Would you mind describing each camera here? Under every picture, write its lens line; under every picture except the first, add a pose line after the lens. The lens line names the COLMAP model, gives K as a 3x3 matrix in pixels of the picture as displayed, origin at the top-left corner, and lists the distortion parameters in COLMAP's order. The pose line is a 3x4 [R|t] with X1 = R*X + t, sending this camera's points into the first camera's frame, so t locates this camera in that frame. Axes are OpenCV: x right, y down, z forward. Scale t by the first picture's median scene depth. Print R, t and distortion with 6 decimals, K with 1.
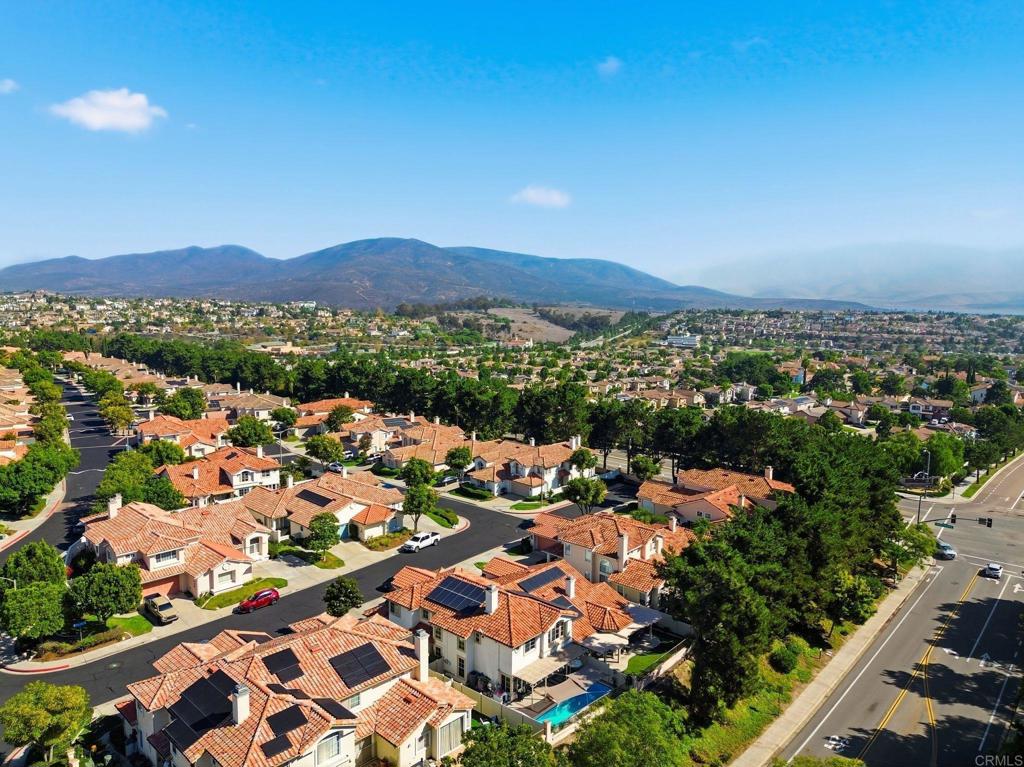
lens RADIAL K [[714.4, 0, 513.1], [0, 714.4, 378.6], [0, 0, 1]] dist [0.078457, -0.077946]
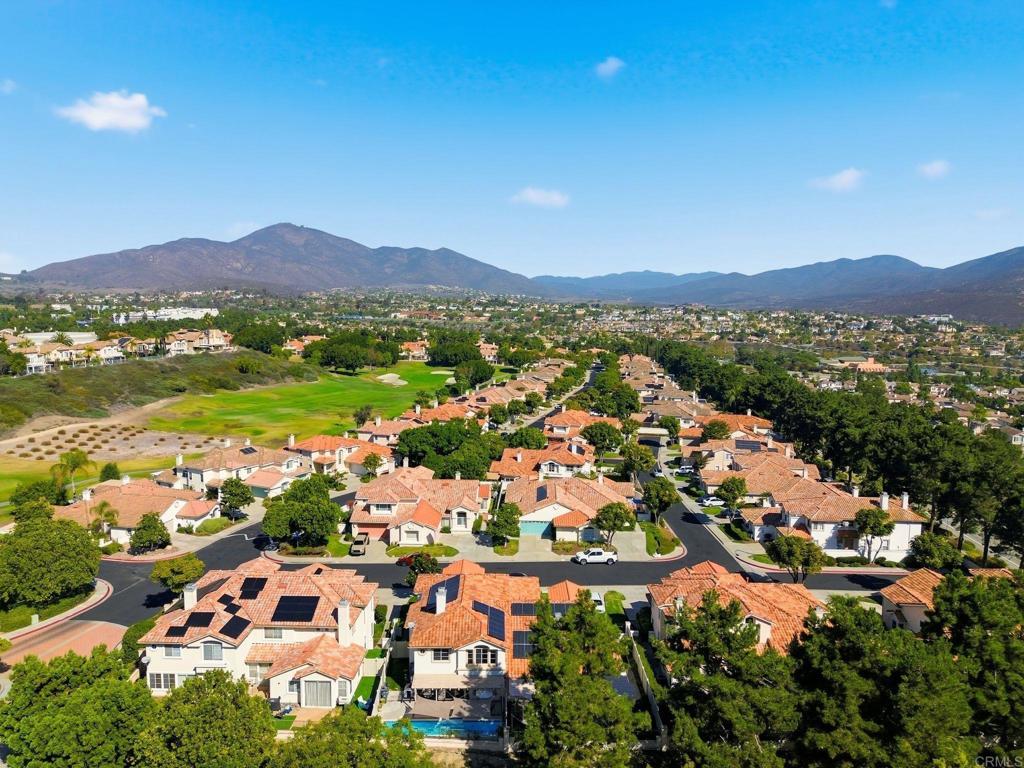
lens RADIAL K [[714.4, 0, 513.1], [0, 714.4, 379.1], [0, 0, 1]] dist [0.078457, -0.077946]
pose [[0.682300, 0.079823, -0.726701, 0.485700], [-0.091560, 0.995525, 0.023386, -0.028957], [0.725316, 0.050580, 0.686556, 0.220279]]
